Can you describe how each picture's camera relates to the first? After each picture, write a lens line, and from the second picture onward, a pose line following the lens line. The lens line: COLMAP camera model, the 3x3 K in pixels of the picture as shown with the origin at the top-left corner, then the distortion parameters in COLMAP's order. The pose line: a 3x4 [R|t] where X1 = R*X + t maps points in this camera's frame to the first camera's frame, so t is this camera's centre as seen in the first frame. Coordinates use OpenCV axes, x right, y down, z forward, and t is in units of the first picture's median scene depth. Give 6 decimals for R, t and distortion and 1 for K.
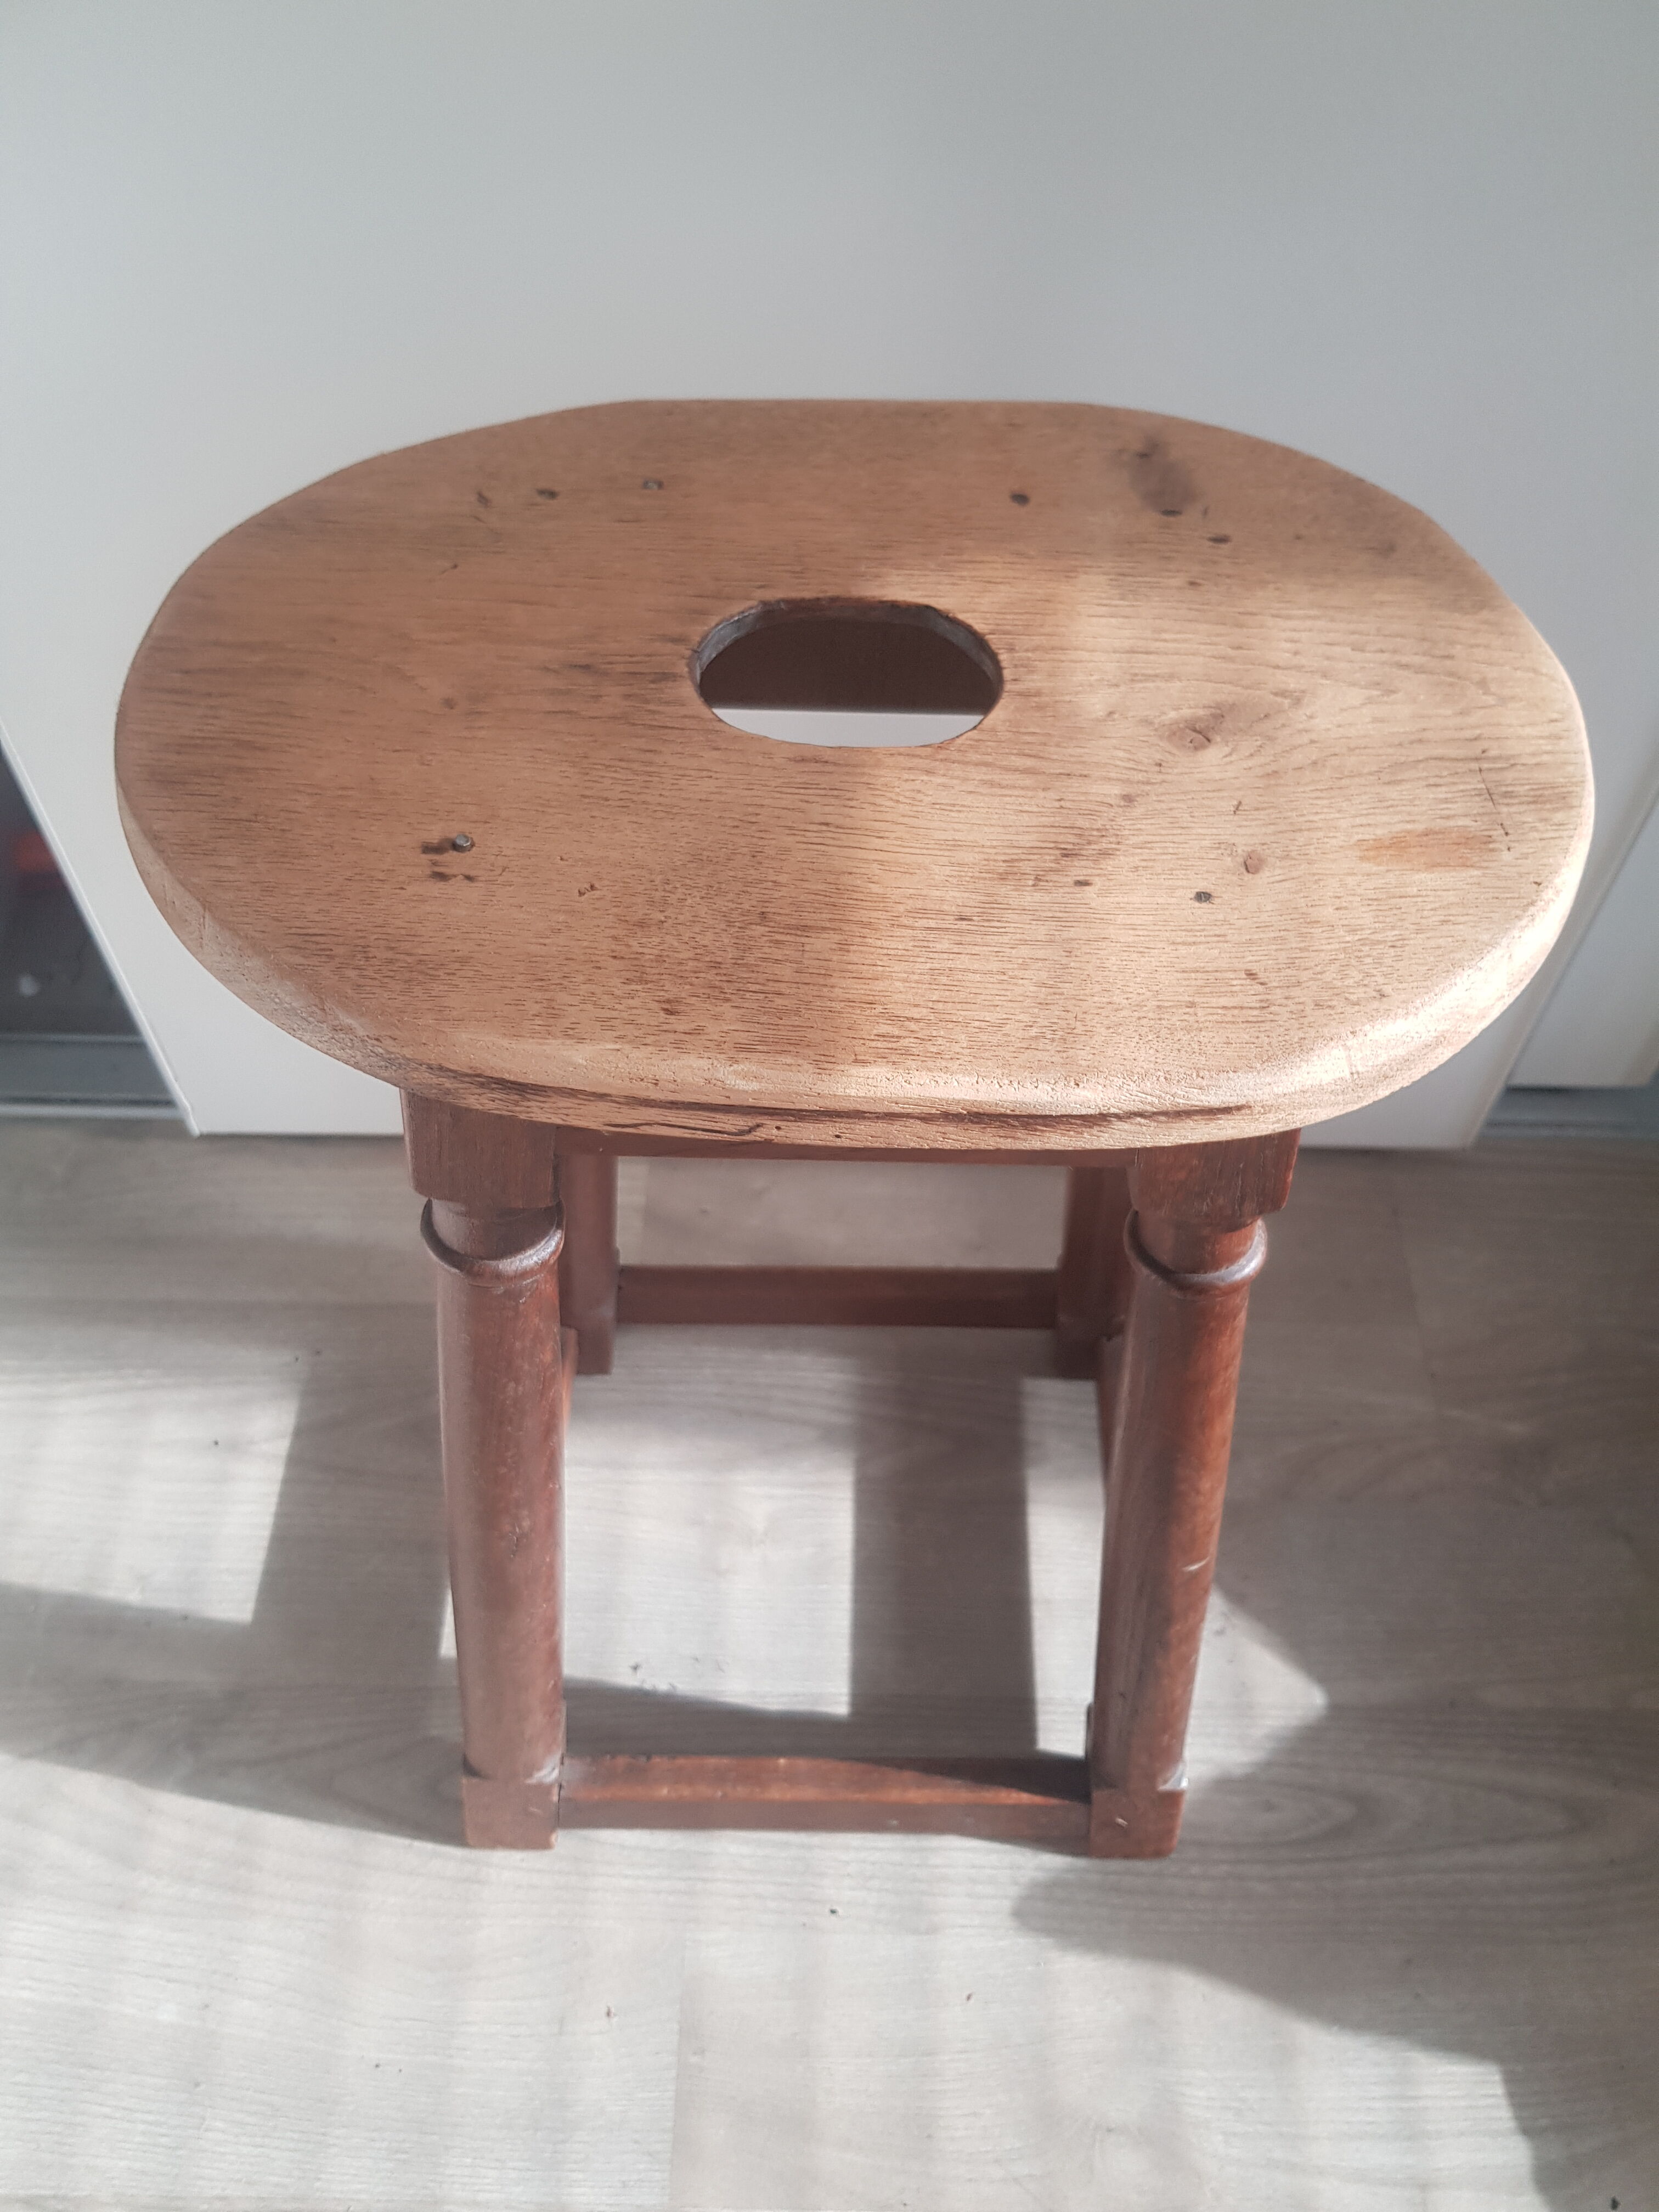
lens RADIAL K [[1822.0, 0, 830.4], [0, 1822.0, 1128.3], [0, 0, 1]] dist [0.061921, -0.119877]
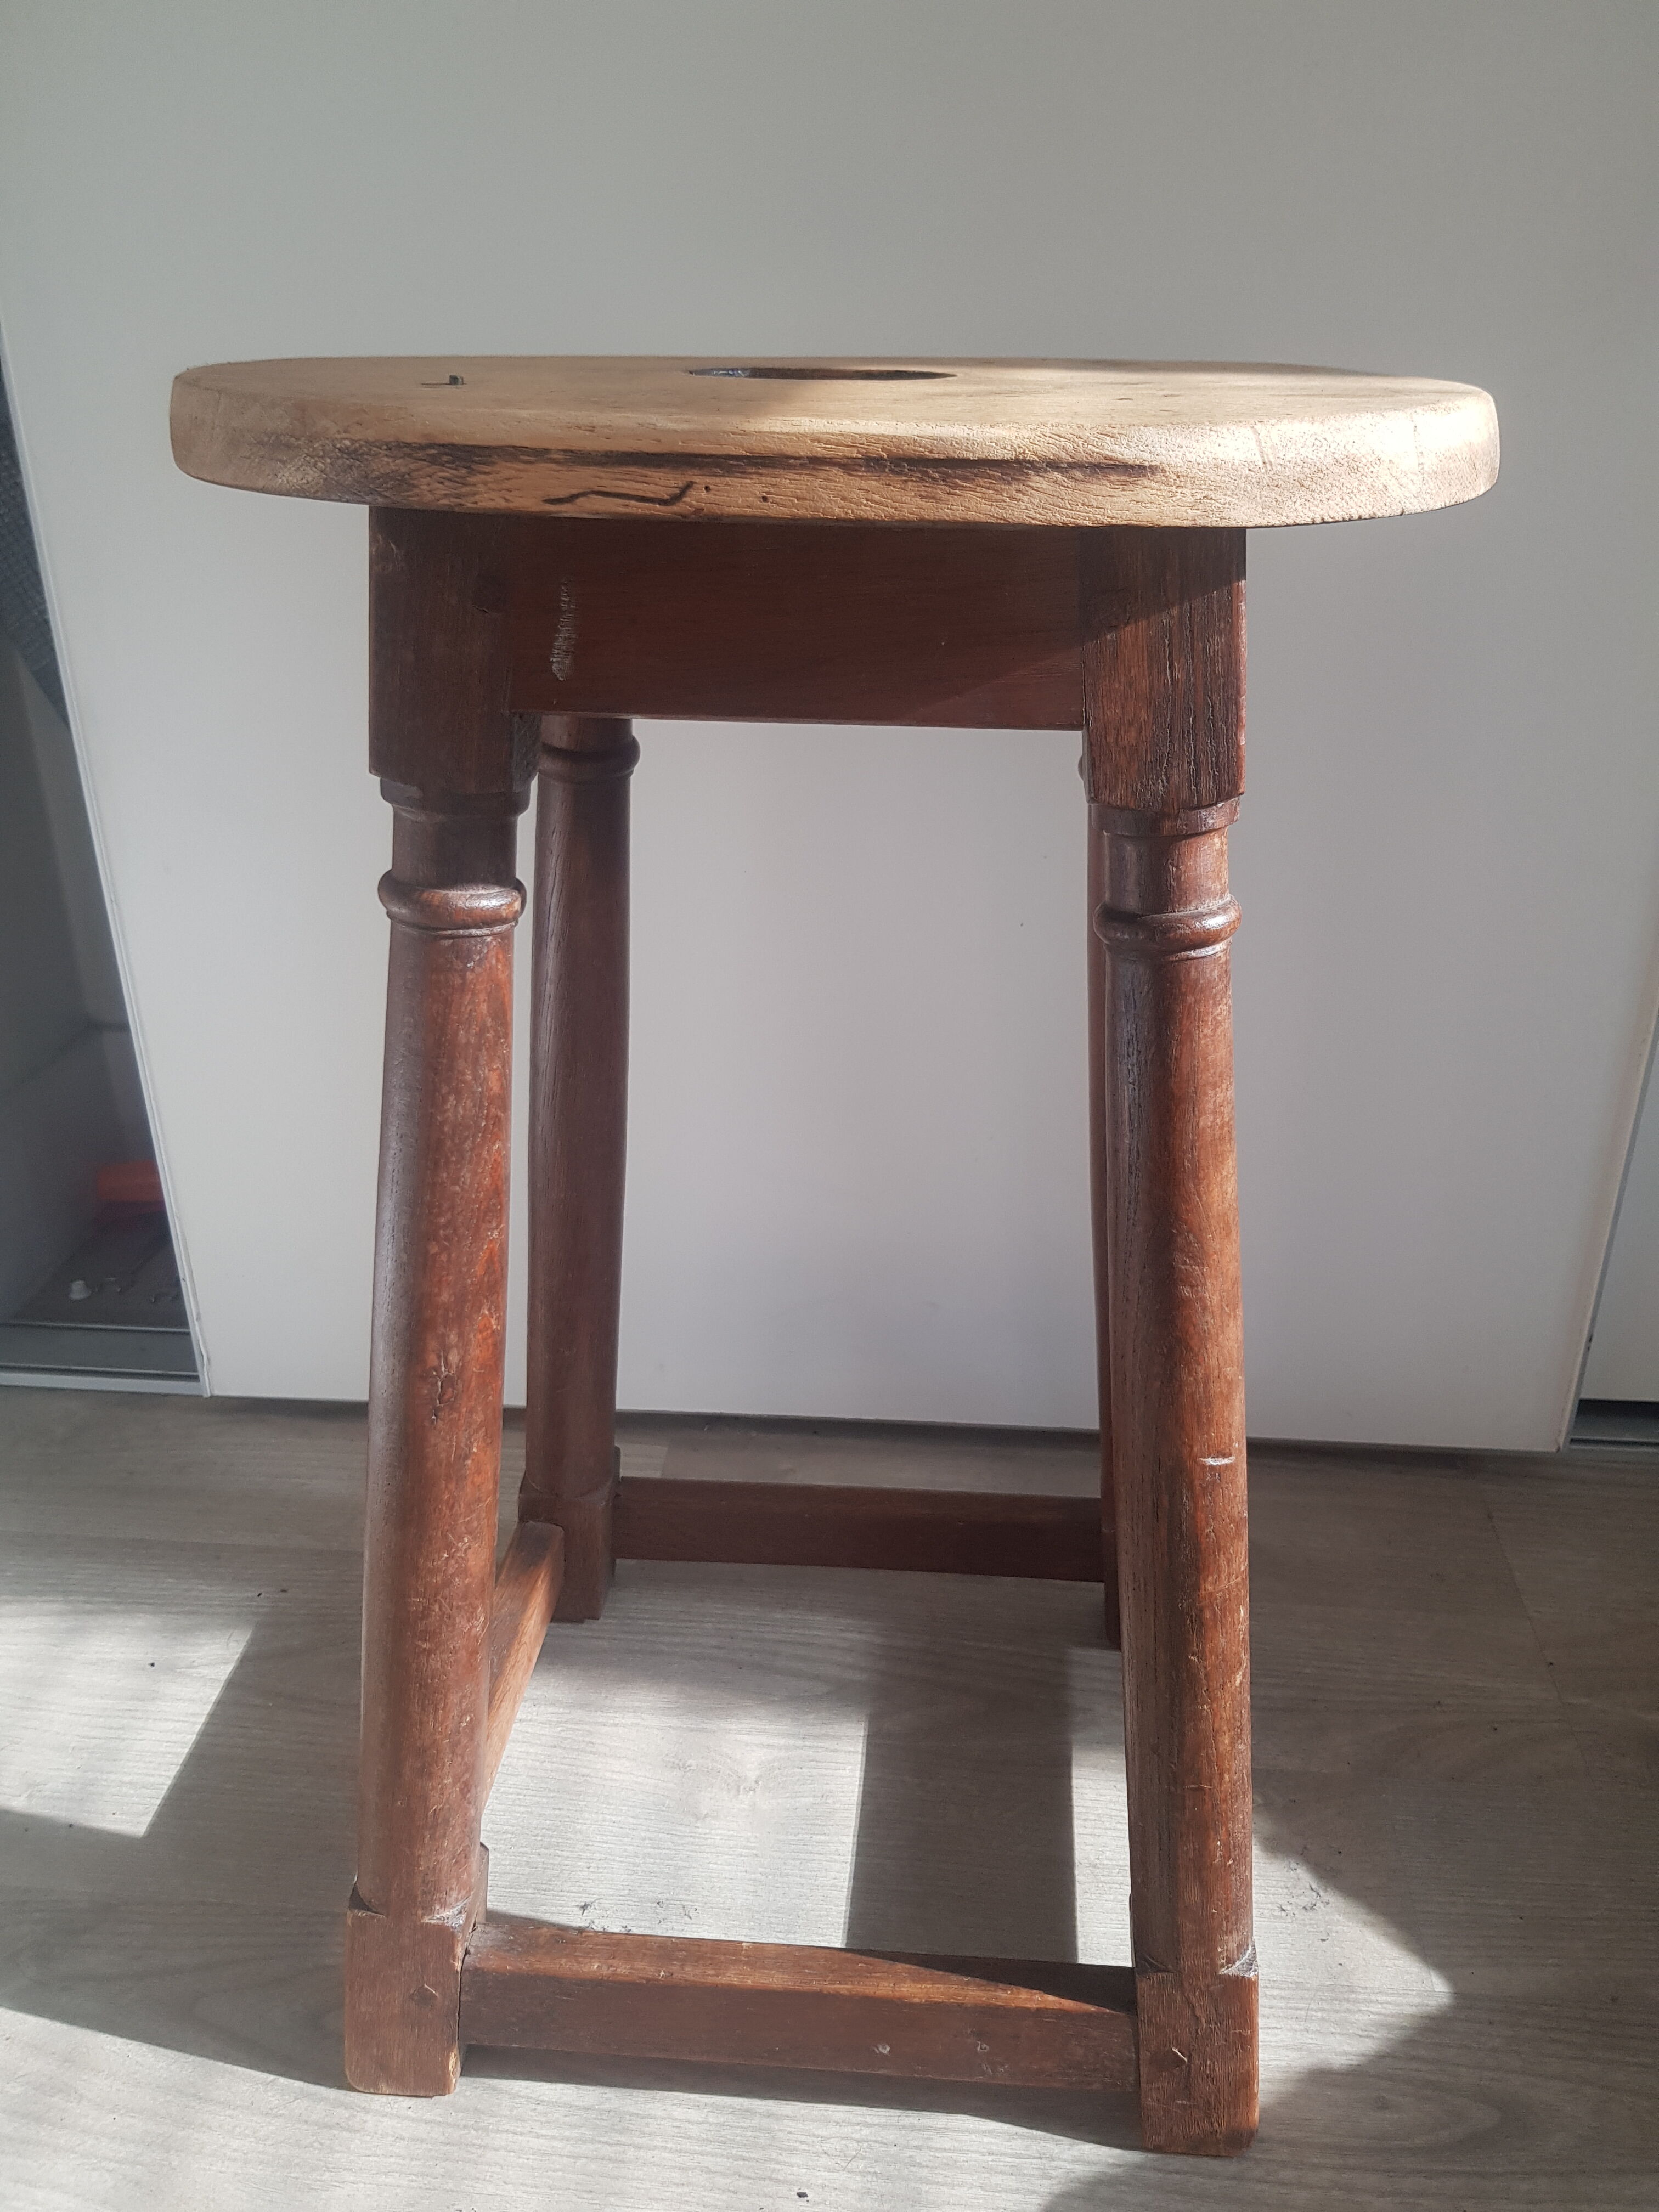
lens RADIAL K [[1823.4, 0, 829.5], [0, 1823.4, 1106.0], [0, 0, 1]] dist [0.013847, -0.003607]
pose [[0.997397, 0.016392, -0.070222, 0.057972], [-0.047831, 0.879148, -0.474142, 0.387042], [0.053964, 0.476266, 0.877644, 0.124854]]
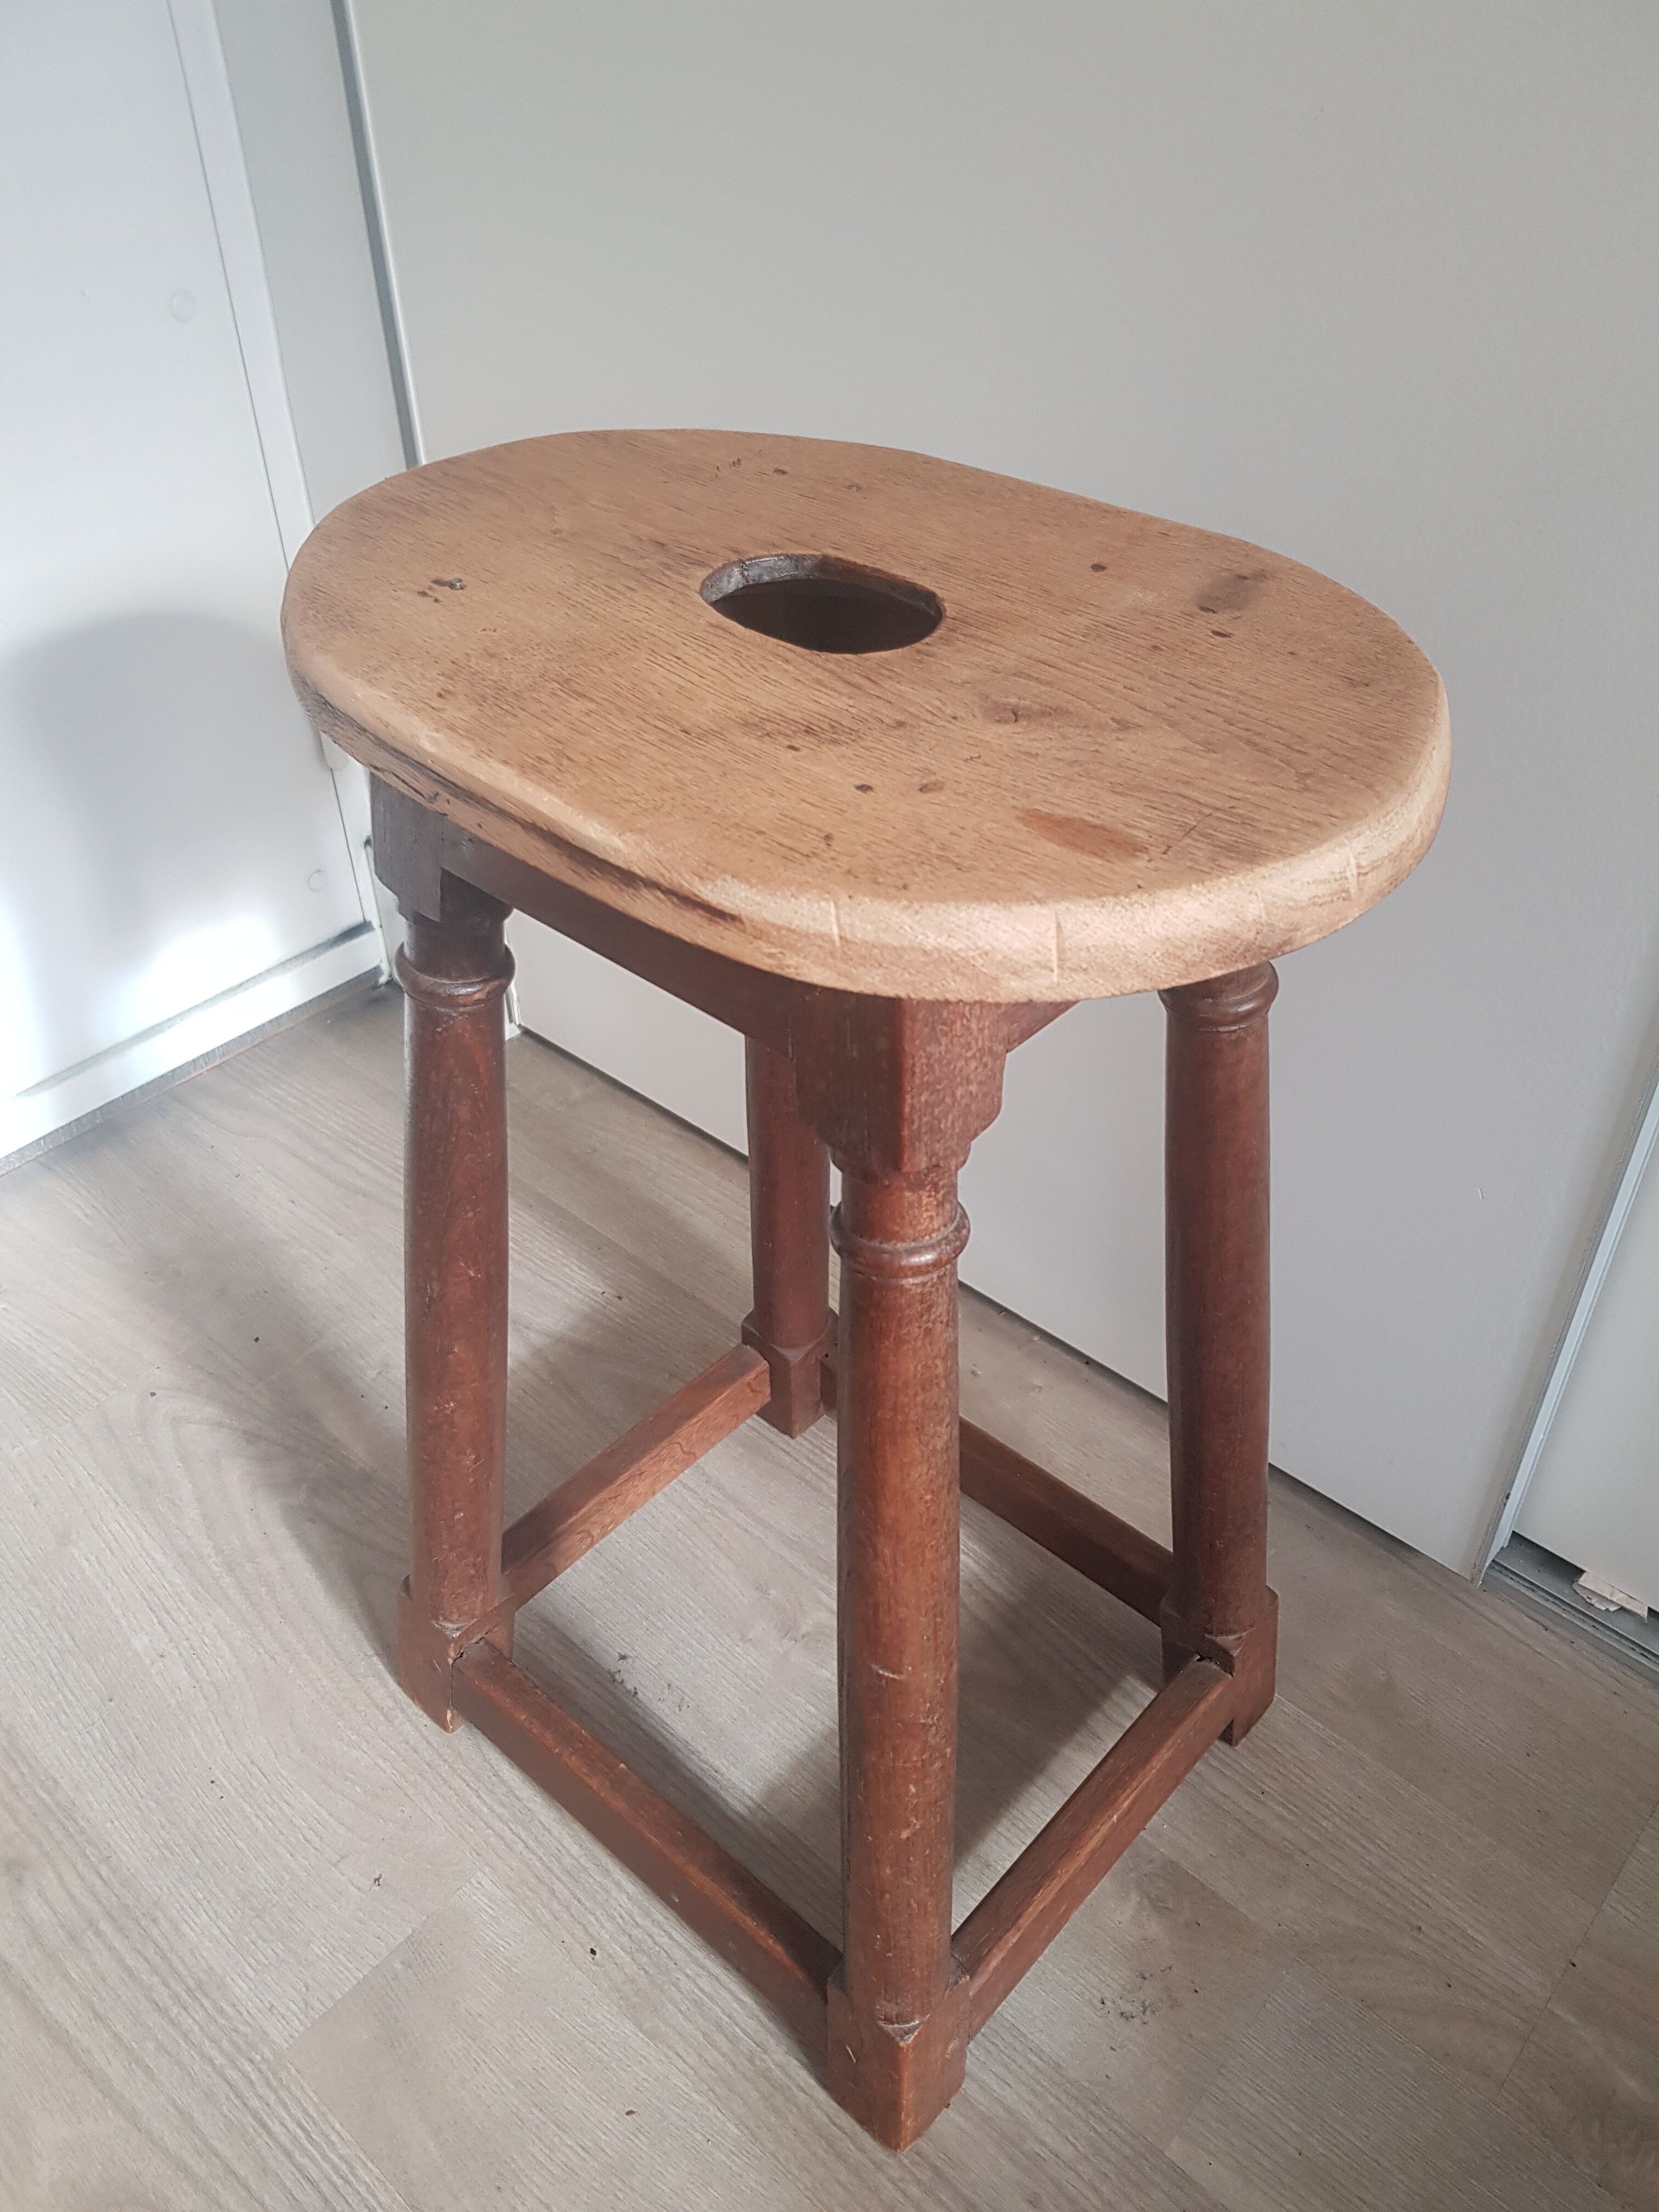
lens RADIAL K [[1800.5, 0, 805.1], [0, 1800.5, 1094.0], [0, 0, 1]] dist [0.061058, -0.074515]
pose [[0.746602, 0.392945, -0.536824, 0.421930], [-0.519229, 0.848654, -0.100932, 0.079103], [0.415917, 0.354091, 0.837635, 0.076937]]
